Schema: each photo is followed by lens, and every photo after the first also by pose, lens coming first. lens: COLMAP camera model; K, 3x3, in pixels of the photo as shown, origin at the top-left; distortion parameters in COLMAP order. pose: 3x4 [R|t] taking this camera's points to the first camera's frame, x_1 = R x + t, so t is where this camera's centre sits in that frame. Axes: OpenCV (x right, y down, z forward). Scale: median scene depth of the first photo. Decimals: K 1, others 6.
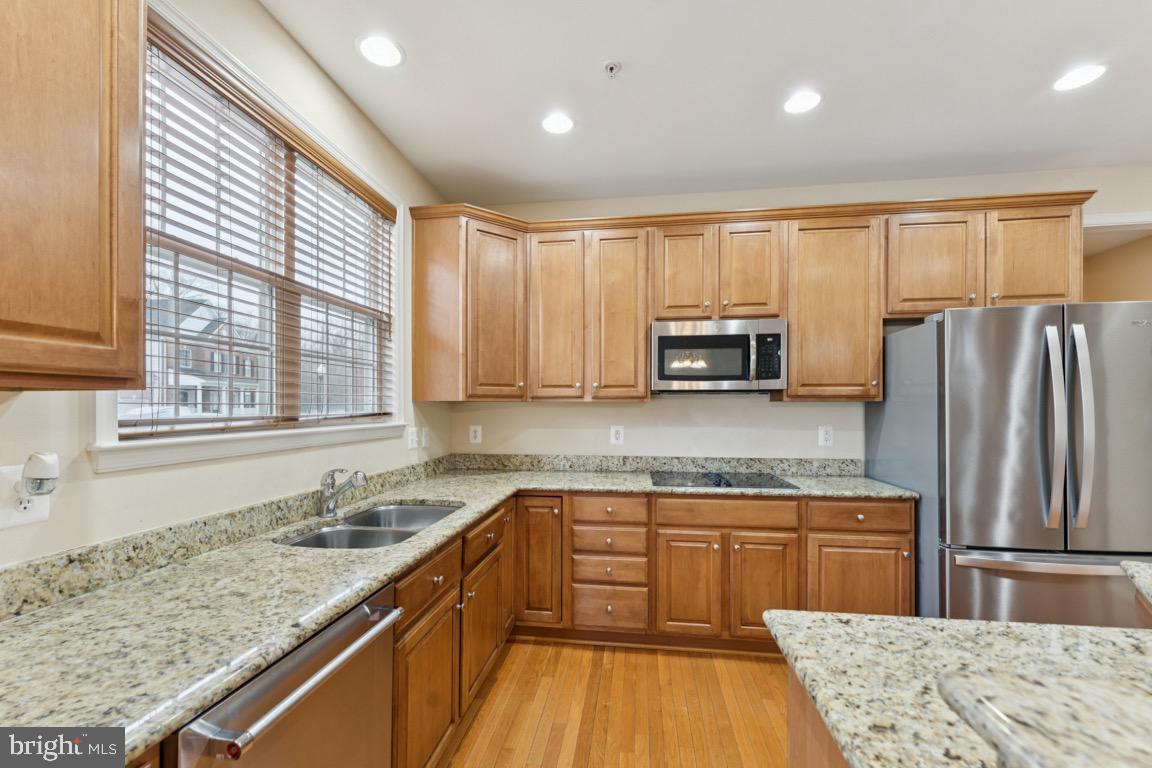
lens RADIAL K [[466.9, 0, 574.5], [0, 466.9, 408.3], [0, 0, 1]] dist [-0.002289, 0.000527]
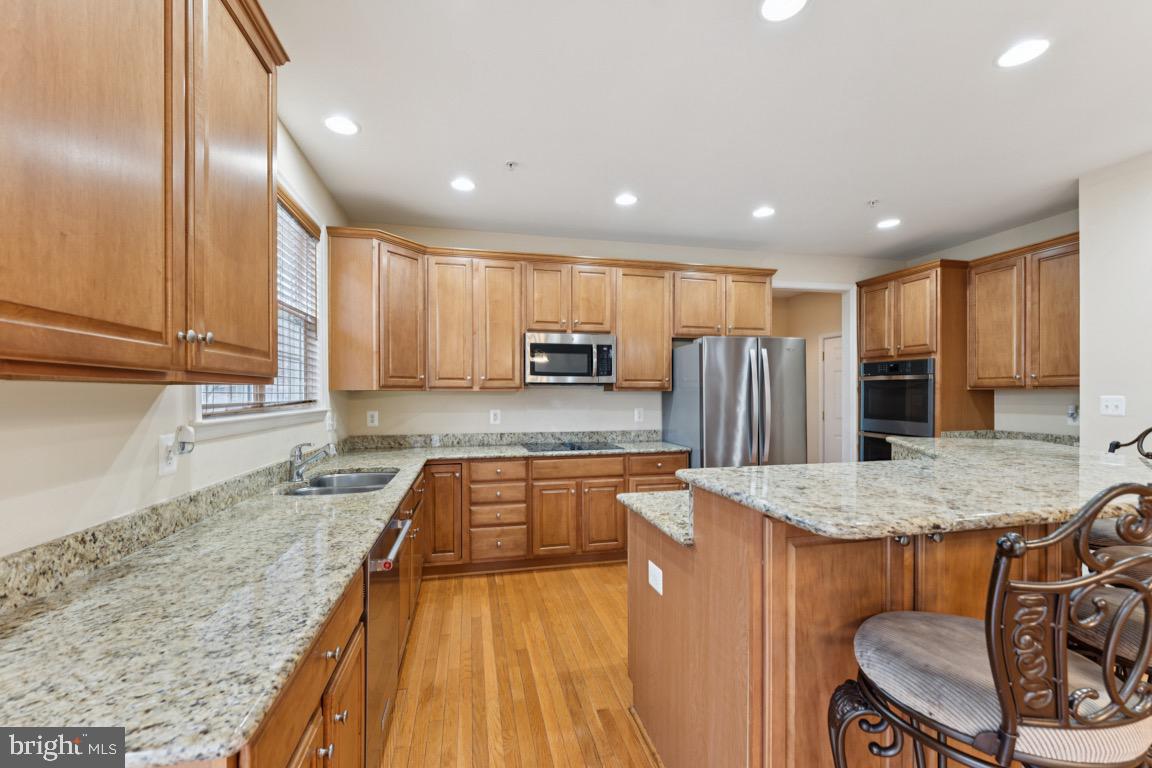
lens RADIAL K [[466.9, 0, 575.0], [0, 466.9, 391.1], [0, 0, 1]] dist [-0.002289, 0.000527]
pose [[0.933456, 0.002391, 0.358685, -0.196366], [0.001764, 0.999935, -0.011256, 0.001216], [-0.358688, 0.011140, 0.933391, -0.333084]]
